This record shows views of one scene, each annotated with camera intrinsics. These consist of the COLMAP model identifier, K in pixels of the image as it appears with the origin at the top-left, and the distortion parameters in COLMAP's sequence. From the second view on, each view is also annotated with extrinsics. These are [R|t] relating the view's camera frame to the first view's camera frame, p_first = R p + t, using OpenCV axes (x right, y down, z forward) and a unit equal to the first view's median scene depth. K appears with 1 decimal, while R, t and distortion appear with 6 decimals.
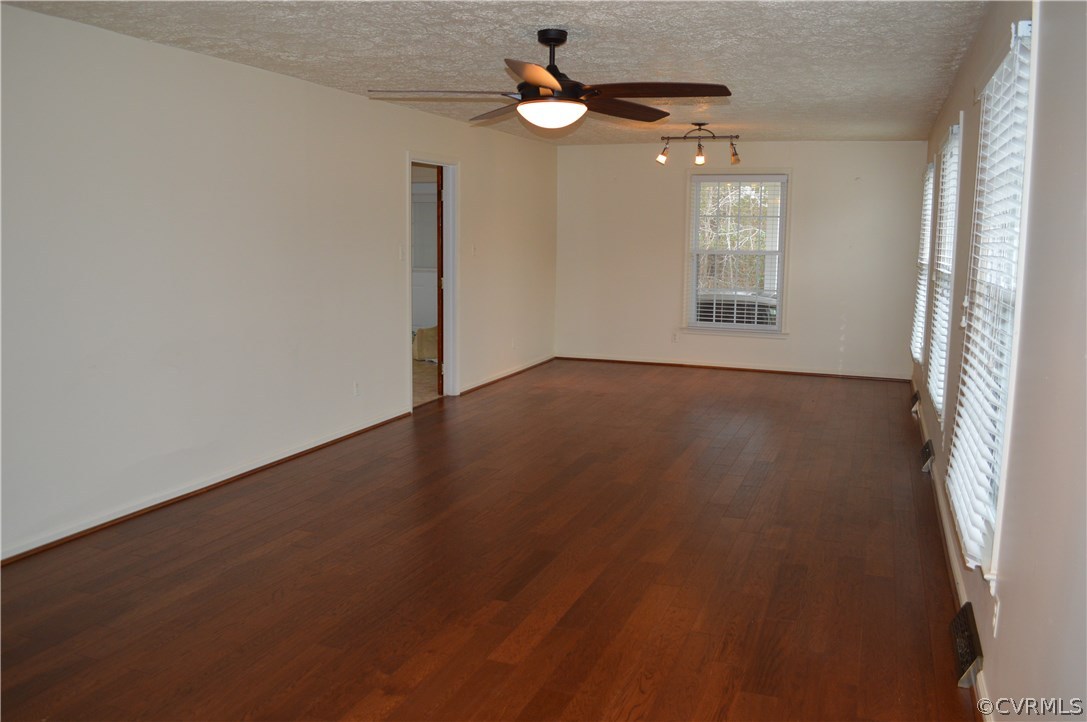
lens RADIAL K [[874.8, 0, 564.0], [0, 874.8, 326.6], [0, 0, 1]] dist [-0.084899, 0.019856]
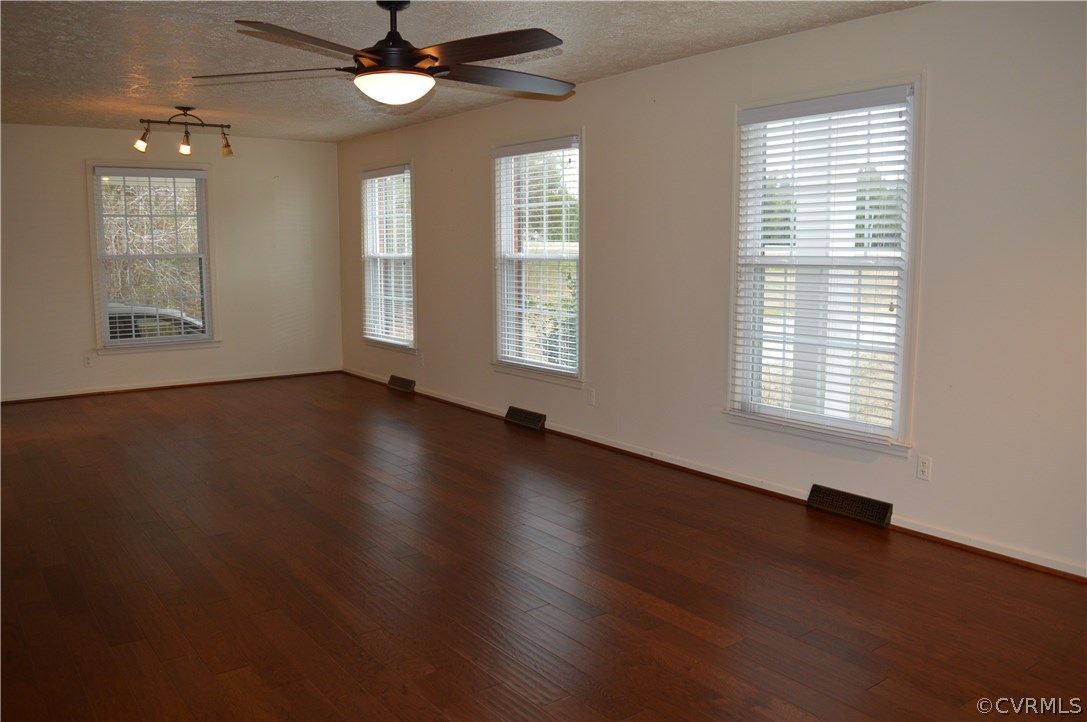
lens RADIAL K [[874.8, 0, 541.3], [0, 874.8, 340.3], [0, 0, 1]] dist [-0.084899, 0.019856]
pose [[0.552121, -0.108600, 0.826661, -0.383884], [0.100197, 0.992938, 0.063523, -0.020274], [-0.827721, 0.047756, 0.559103, 0.231980]]
